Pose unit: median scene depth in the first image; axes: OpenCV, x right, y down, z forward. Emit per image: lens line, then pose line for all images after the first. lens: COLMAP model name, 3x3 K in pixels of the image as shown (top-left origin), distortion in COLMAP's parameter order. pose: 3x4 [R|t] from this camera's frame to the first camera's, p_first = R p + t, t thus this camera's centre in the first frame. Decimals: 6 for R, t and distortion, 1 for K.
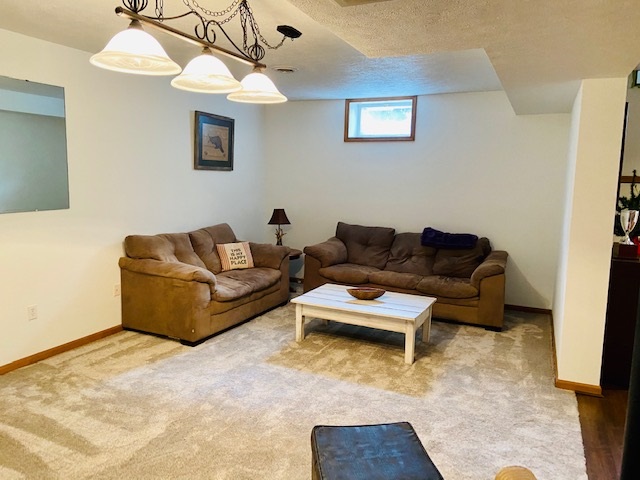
lens RADIAL K [[483.7, 0, 320.0], [0, 483.7, 240.0], [0, 0, 1]] dist [0.109591, -0.137581]
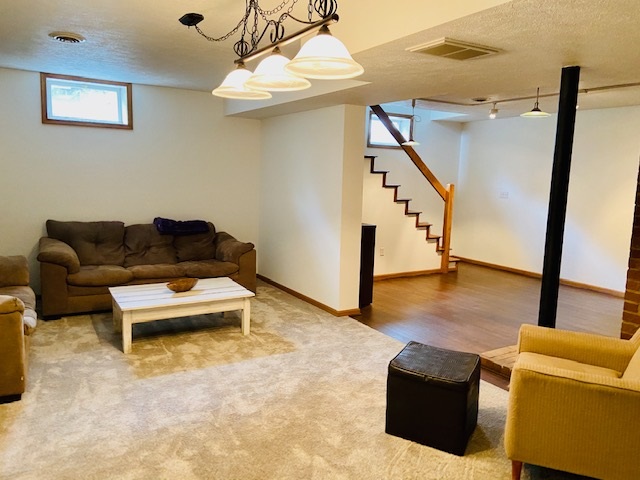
lens RADIAL K [[483.7, 0, 320.0], [0, 483.7, 240.0], [0, 0, 1]] dist [0.109591, -0.137581]
pose [[0.552883, -0.117541, 0.824927, -0.572658], [0.095281, 0.992425, 0.077548, -0.034090], [-0.827793, 0.035724, 0.559895, 0.196953]]
